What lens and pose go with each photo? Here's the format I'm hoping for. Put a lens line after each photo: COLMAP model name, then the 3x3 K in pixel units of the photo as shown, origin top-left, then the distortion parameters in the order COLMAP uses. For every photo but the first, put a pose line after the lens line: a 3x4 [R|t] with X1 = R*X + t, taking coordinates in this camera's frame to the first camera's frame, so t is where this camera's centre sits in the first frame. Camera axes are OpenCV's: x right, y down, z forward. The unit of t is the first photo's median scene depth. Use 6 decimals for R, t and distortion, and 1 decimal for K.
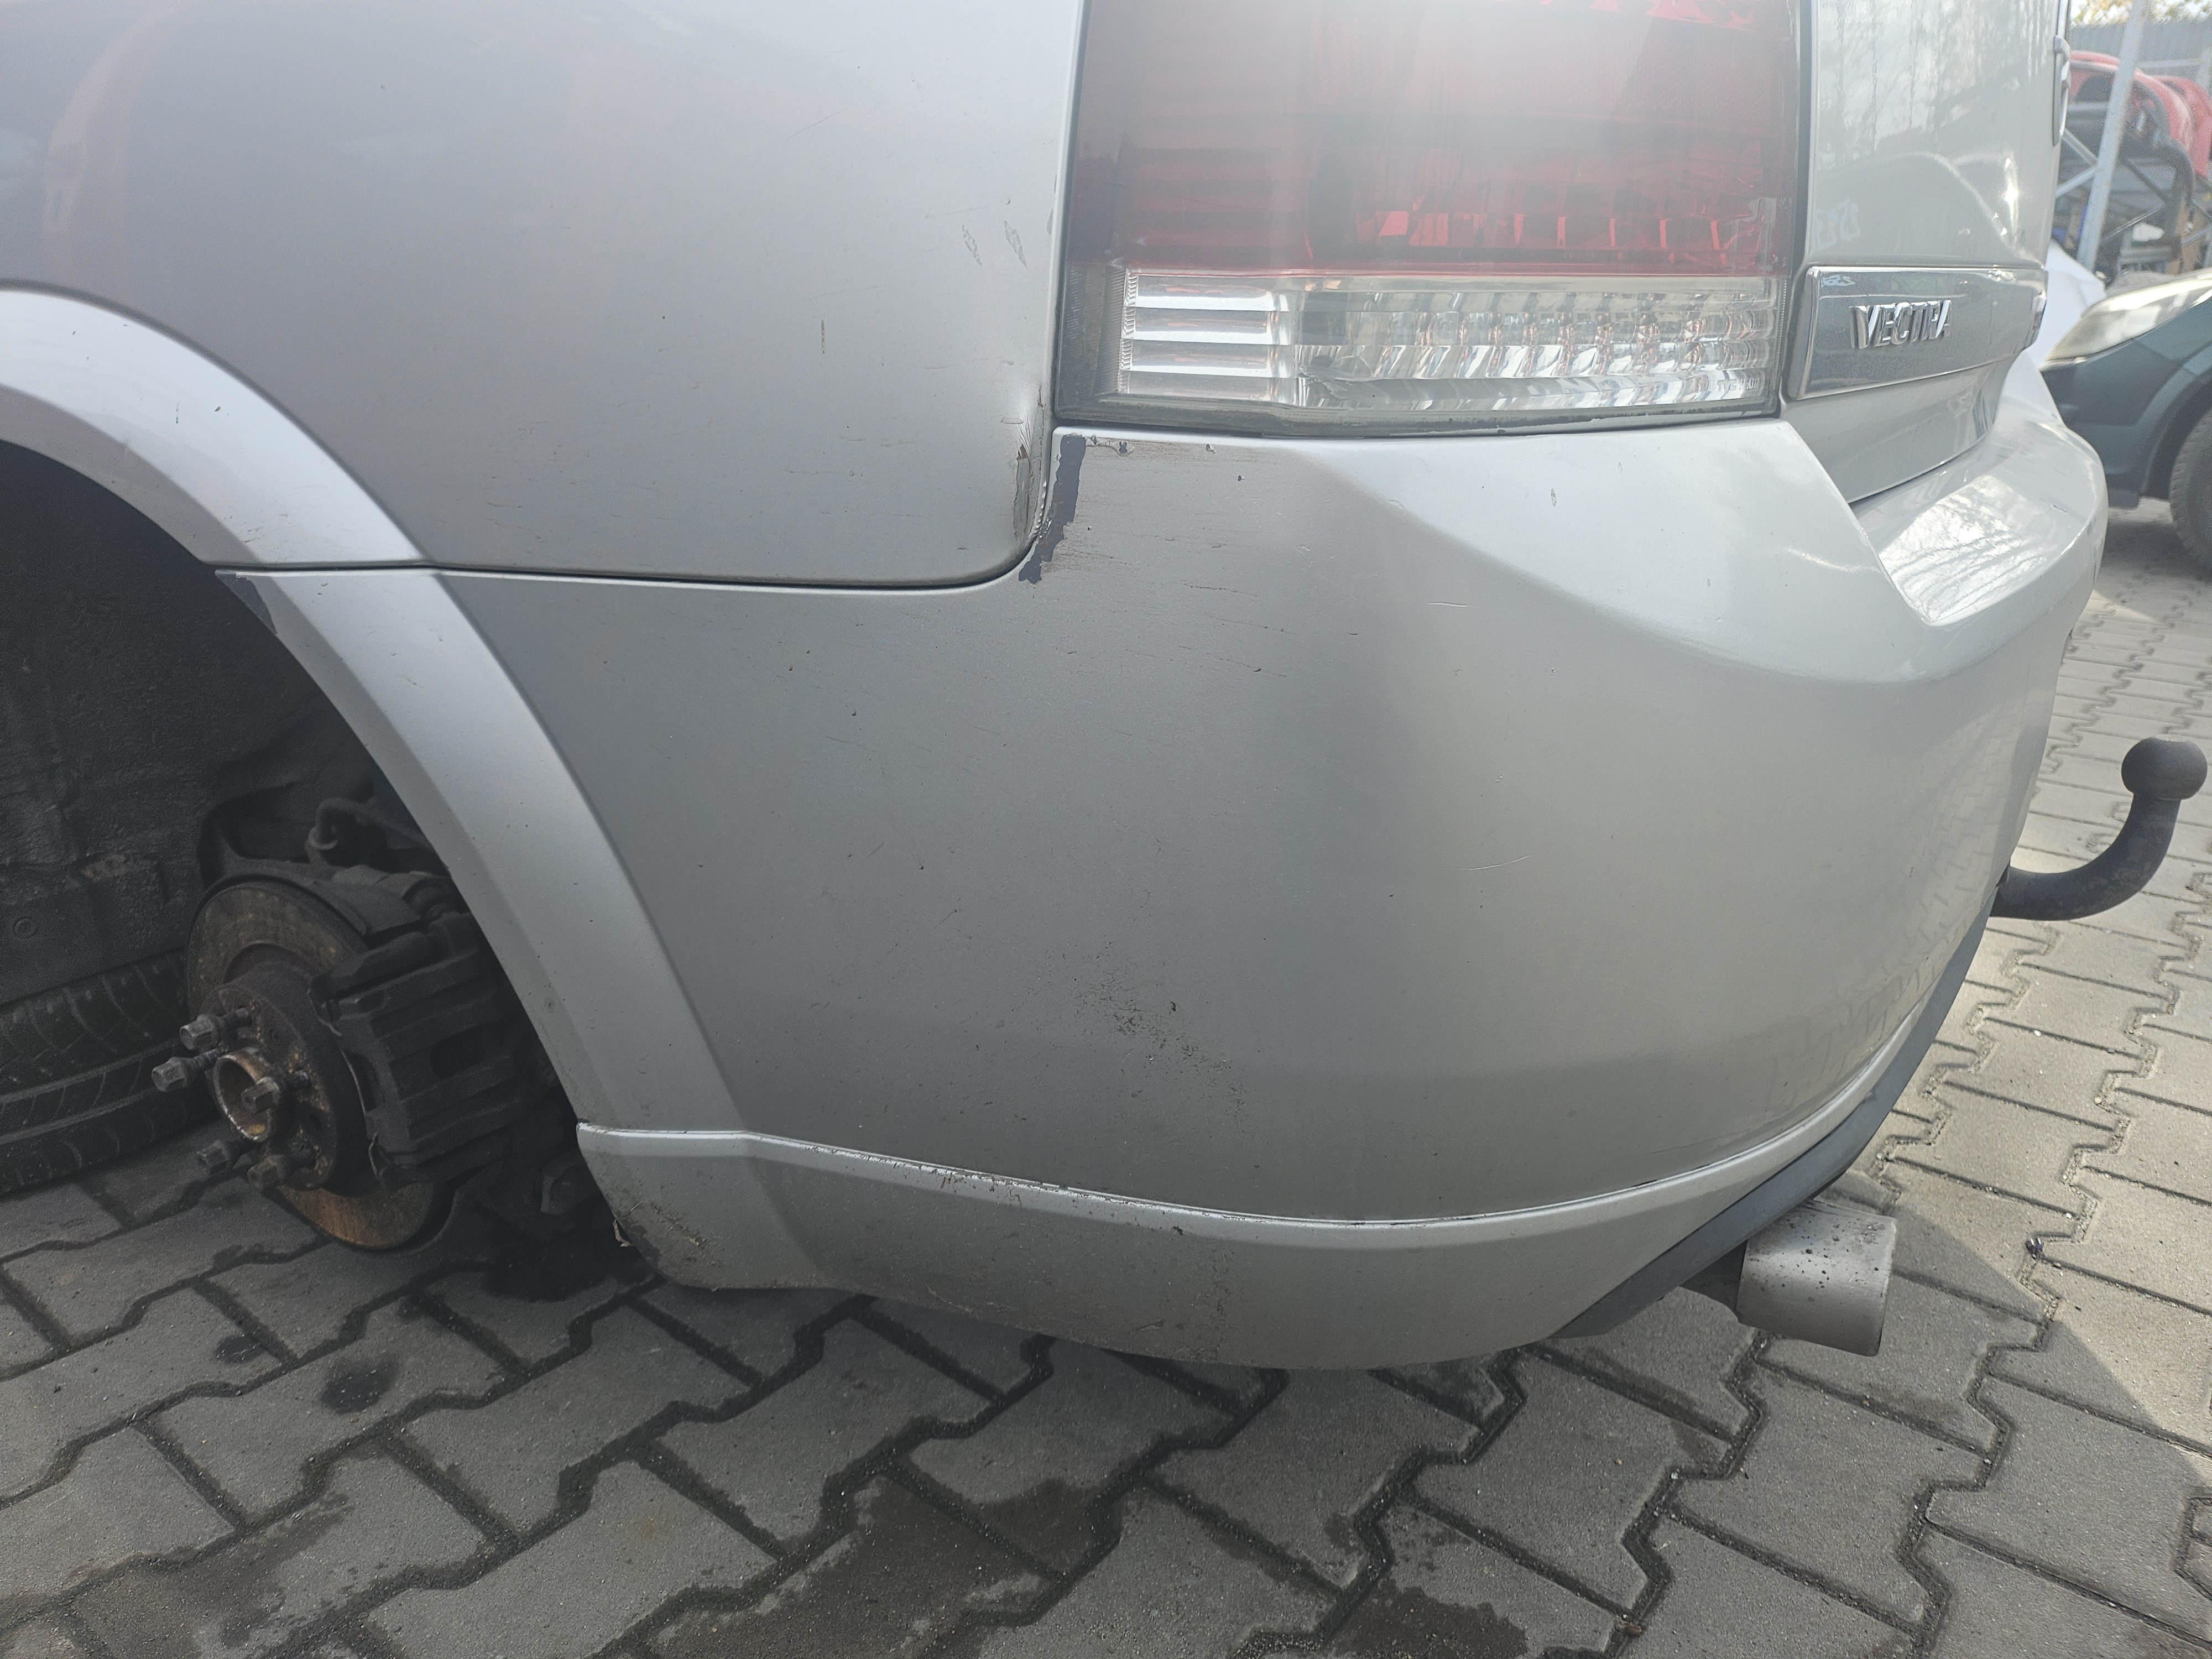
lens RADIAL K [[1556.5, 0, 1078.1], [0, 1556.5, 867.3], [0, 0, 1]] dist [0.059819, -0.067587]
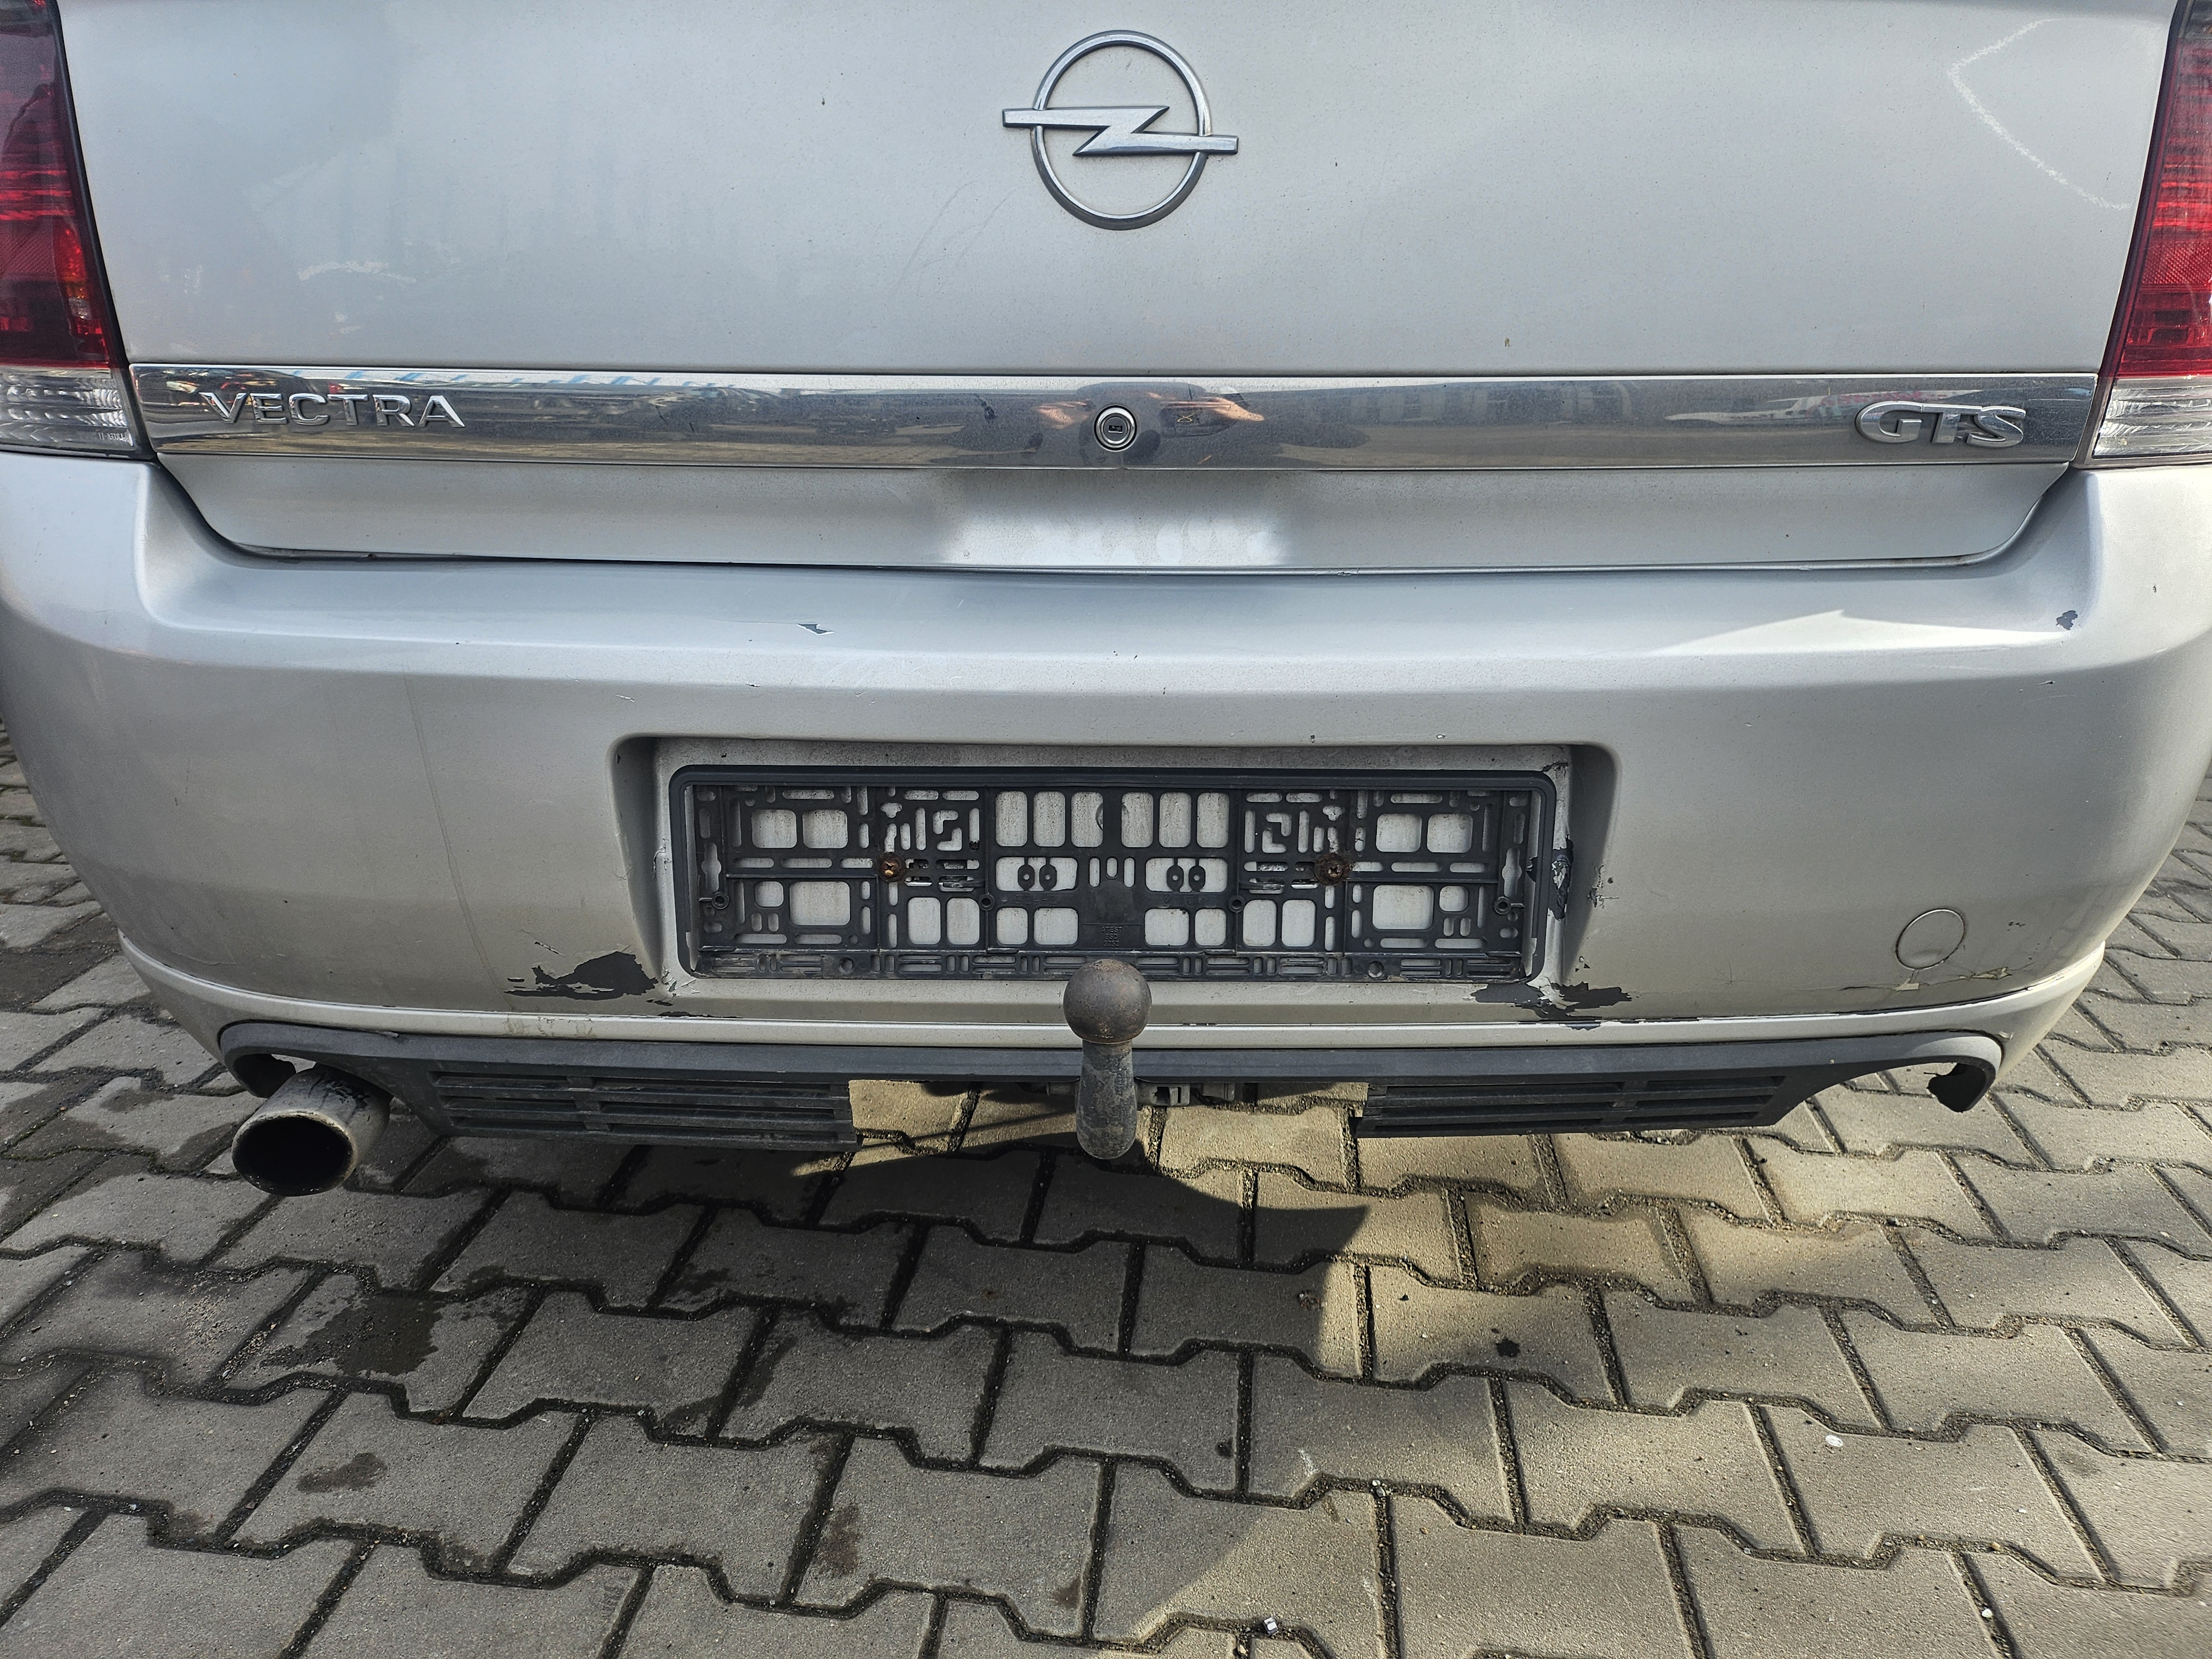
lens RADIAL K [[1556.5, 0, 1103.4], [0, 1556.5, 847.7], [0, 0, 1]] dist [0.059819, -0.067587]
pose [[0.542597, 0.291923, -0.787635, 1.393407], [-0.299128, 0.943351, 0.143569, -0.269898], [0.784927, 0.157703, 0.599182, 0.545994]]
